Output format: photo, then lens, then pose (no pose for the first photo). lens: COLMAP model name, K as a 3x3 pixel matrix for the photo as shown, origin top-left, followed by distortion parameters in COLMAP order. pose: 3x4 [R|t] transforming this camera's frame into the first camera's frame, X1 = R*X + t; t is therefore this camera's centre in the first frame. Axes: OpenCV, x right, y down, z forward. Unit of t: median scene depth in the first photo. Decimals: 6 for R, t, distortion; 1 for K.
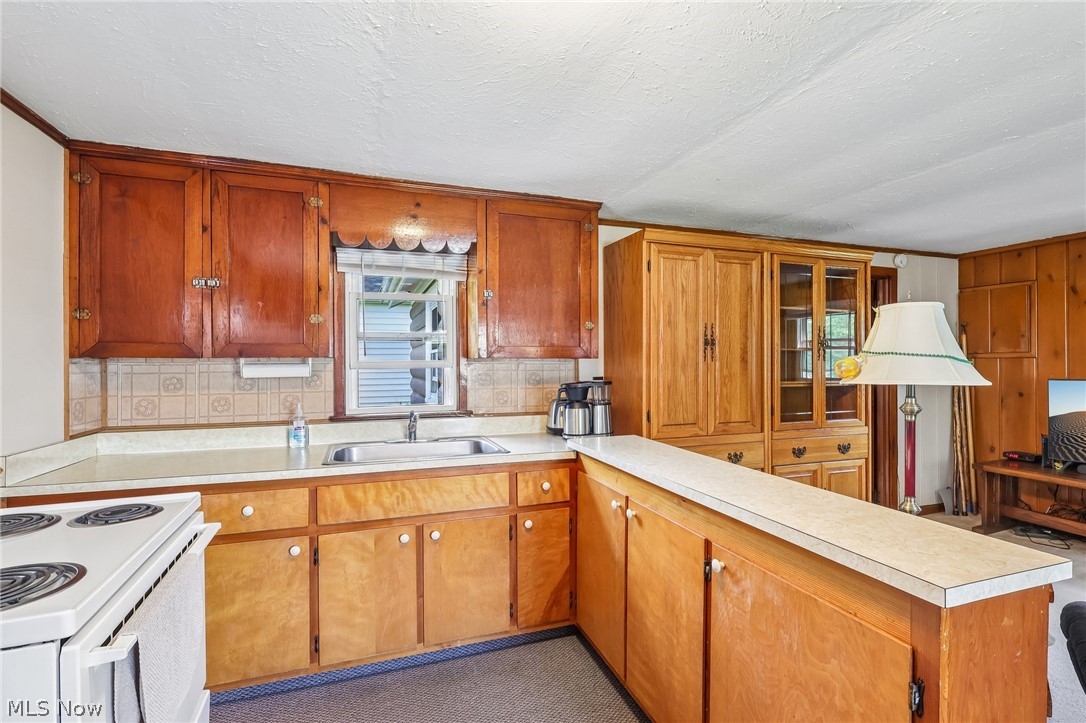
lens RADIAL K [[505.6, 0, 541.5], [0, 505.6, 360.9], [0, 0, 1]] dist [-0.001635, -0.000124]
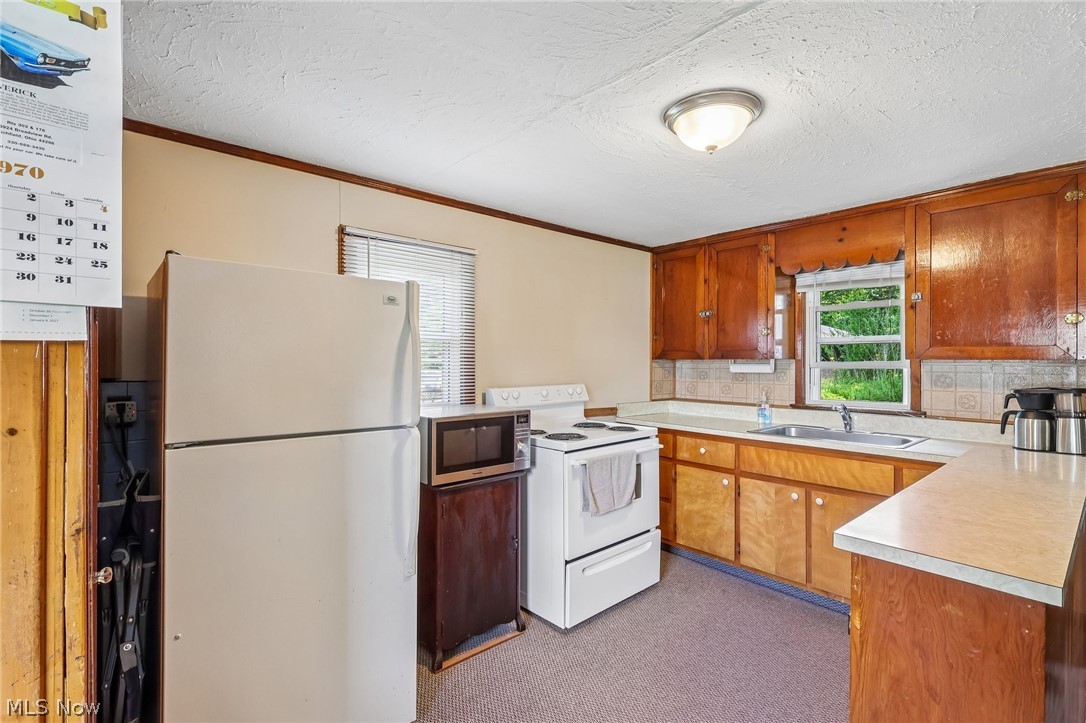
lens RADIAL K [[505.6, 0, 545.3], [0, 505.6, 359.7], [0, 0, 1]] dist [-0.001635, -0.000124]
pose [[0.358540, 0.000546, -0.933514, 0.715075], [-0.002451, 0.999997, -0.000356, -0.003530], [0.933511, 0.002415, 0.358540, -0.082375]]
